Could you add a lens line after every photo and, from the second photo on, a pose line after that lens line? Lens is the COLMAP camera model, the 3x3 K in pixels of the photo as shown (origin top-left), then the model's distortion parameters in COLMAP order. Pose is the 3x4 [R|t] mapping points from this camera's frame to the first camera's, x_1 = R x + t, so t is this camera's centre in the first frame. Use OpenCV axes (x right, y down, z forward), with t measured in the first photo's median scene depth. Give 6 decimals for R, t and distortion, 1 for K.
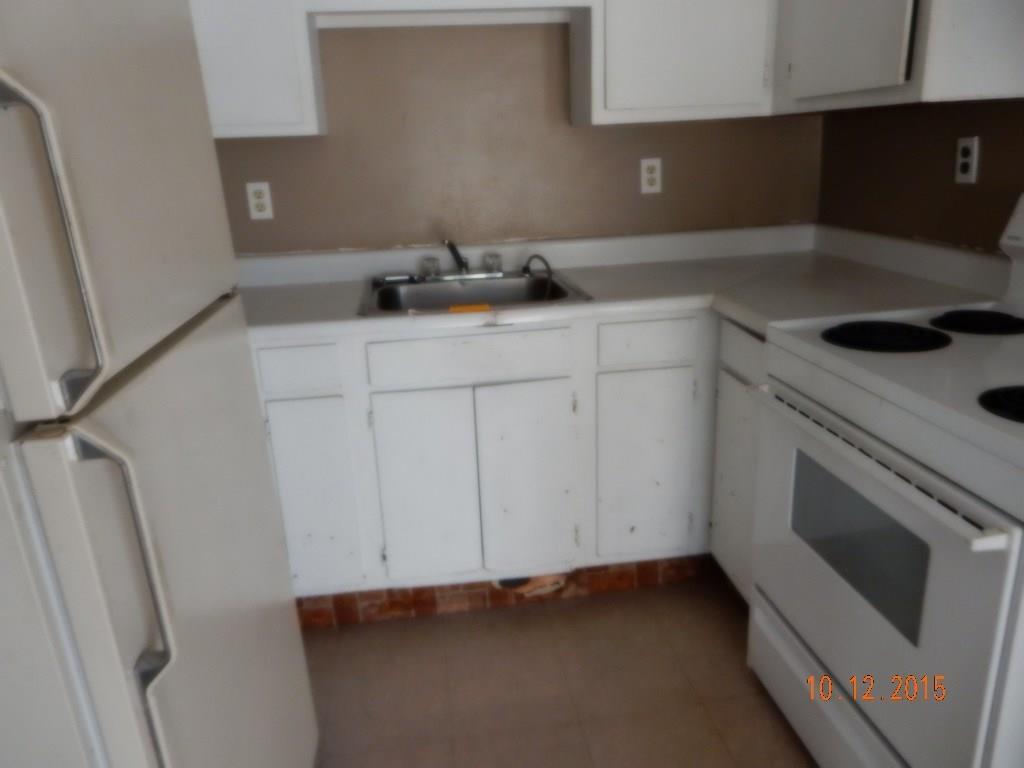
lens RADIAL K [[755.3, 0, 512.0], [0, 755.3, 384.0], [0, 0, 1]] dist [-0.004141, 0.002483]
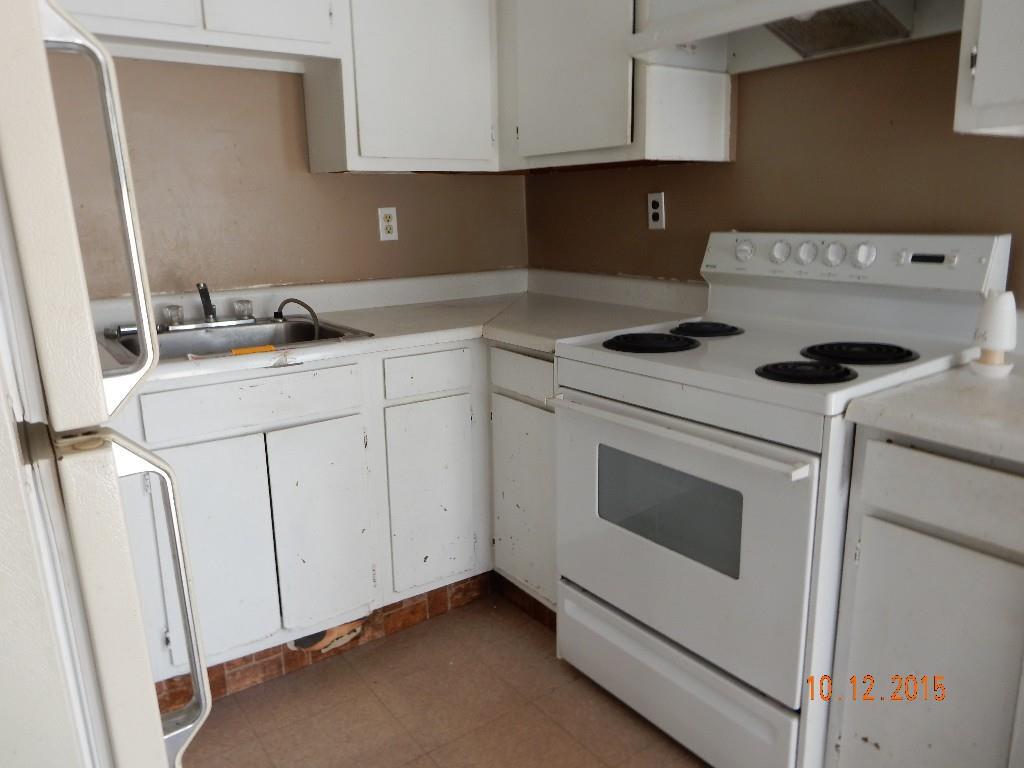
lens RADIAL K [[760.3, 0, 506.4], [0, 760.3, 381.3], [0, 0, 1]] dist [0.005270, 0.002480]
pose [[0.886713, -0.074752, 0.456238, -0.197773], [0.117361, 0.990911, -0.065740, 0.035963], [-0.447177, 0.111837, 0.887426, 0.012162]]
